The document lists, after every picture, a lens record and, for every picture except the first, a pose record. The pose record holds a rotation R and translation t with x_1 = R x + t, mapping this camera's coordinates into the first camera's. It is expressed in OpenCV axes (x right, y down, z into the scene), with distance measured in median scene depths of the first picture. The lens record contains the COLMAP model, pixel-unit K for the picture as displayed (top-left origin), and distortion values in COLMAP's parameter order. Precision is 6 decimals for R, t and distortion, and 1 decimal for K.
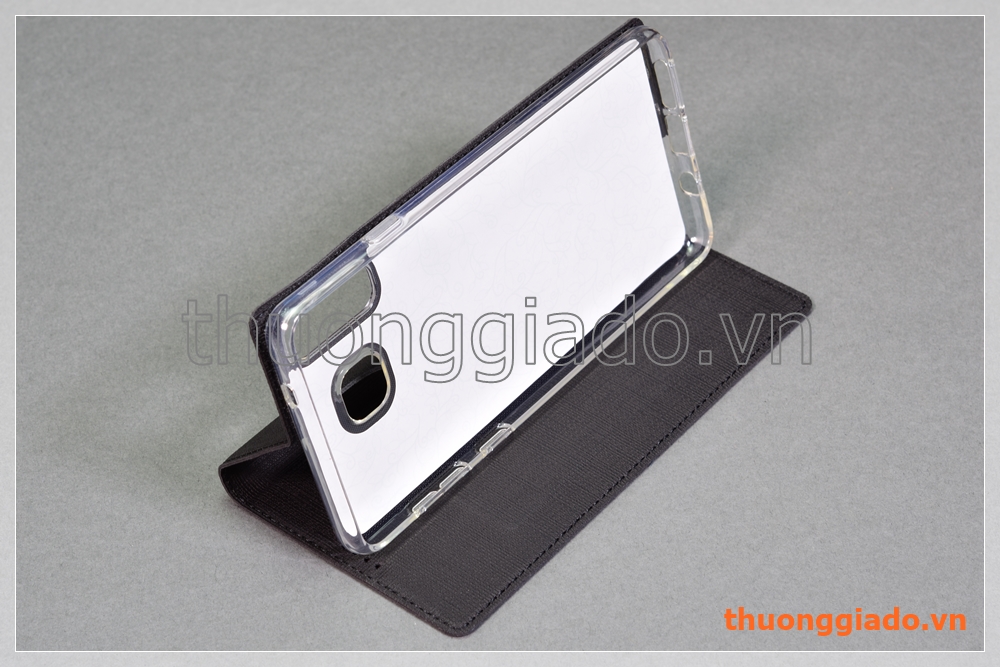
lens RADIAL K [[2642.9, 0, 500.0], [0, 2642.9, 333.5], [0, 0, 1]] dist [-0.019055, 0.370741]
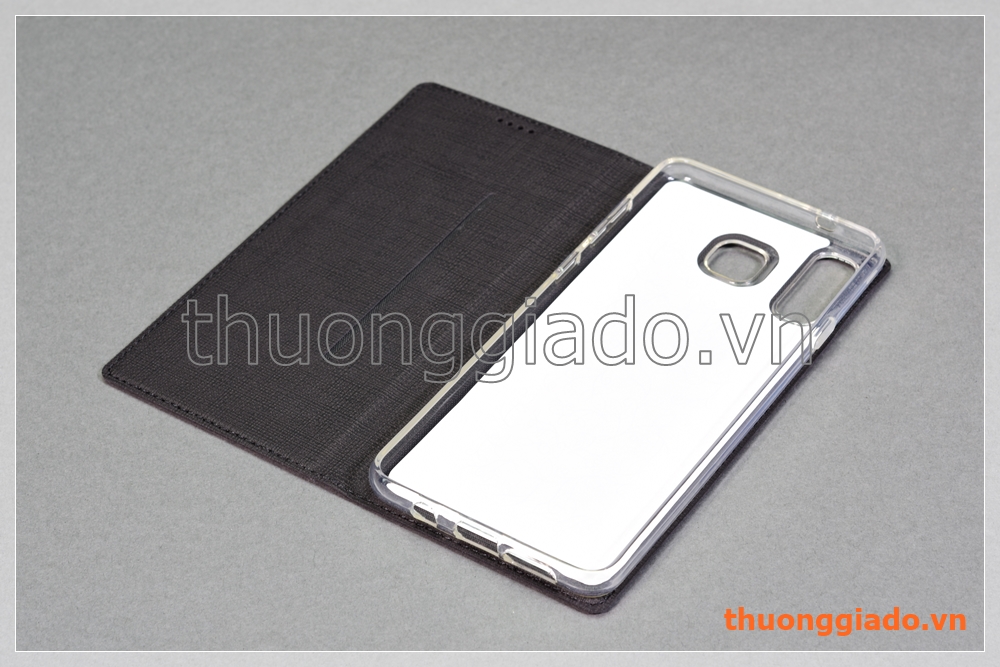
lens RADIAL K [[2642.9, 0, 500.0], [0, 2642.9, 333.5], [0, 0, 1]] dist [-0.019055, 0.370741]
pose [[0.999485, 0.017750, -0.026725, -0.010540], [-0.017700, 0.999841, 0.002107, 0.001859], [0.026758, -0.001633, 0.999641, 0.001558]]
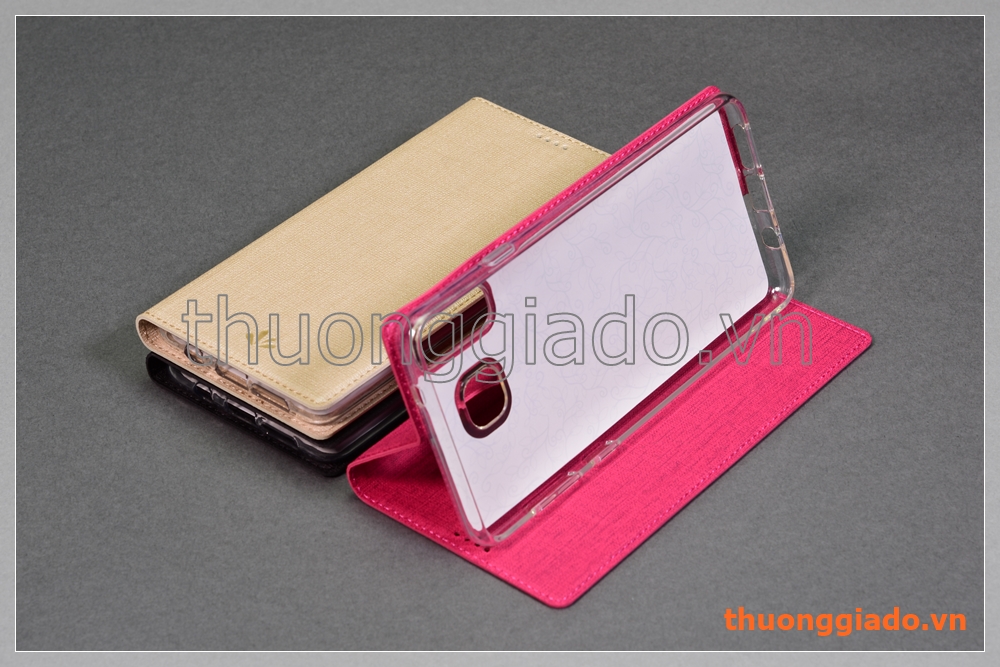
lens RADIAL K [[2642.9, 0, 500.0], [0, 2642.9, 333.5], [0, 0, 1]] dist [-0.019055, 0.370741]
pose [[0.994843, 0.055839, -0.084668, 0.000503], [-0.062822, 0.994635, -0.082189, 0.079568], [0.079625, 0.087084, 0.993014, -0.112431]]
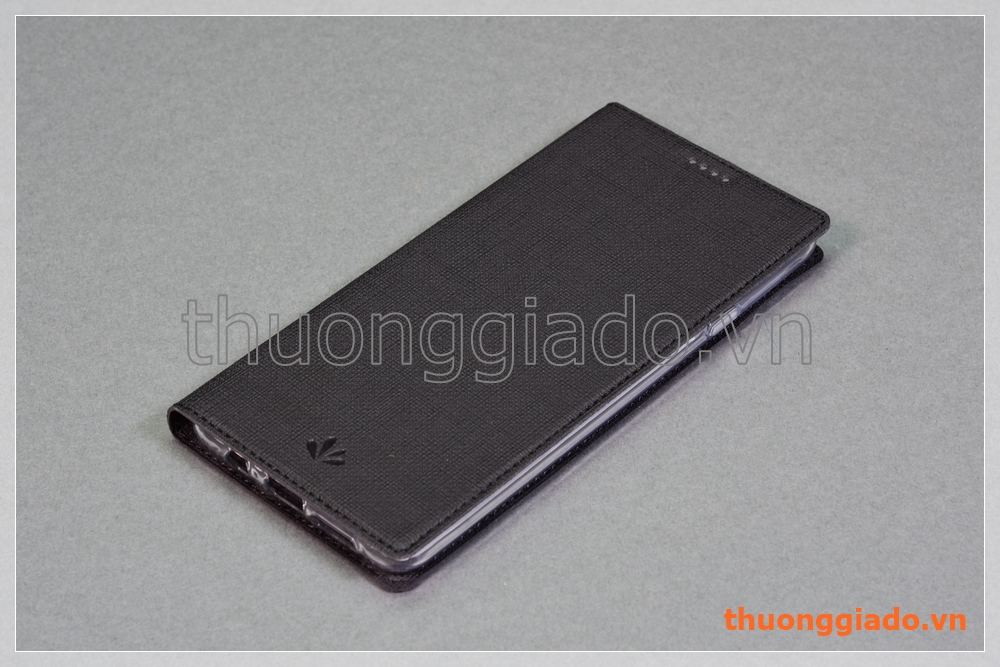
lens RADIAL K [[2642.9, 0, 500.0], [0, 2642.9, 333.5], [0, 0, 1]] dist [-0.019055, 0.370741]
pose [[0.999795, 0.009587, -0.017819, -0.015830], [-0.009577, 0.999954, 0.000668, 0.019498], [0.017824, -0.000497, 0.999841, 0.078460]]
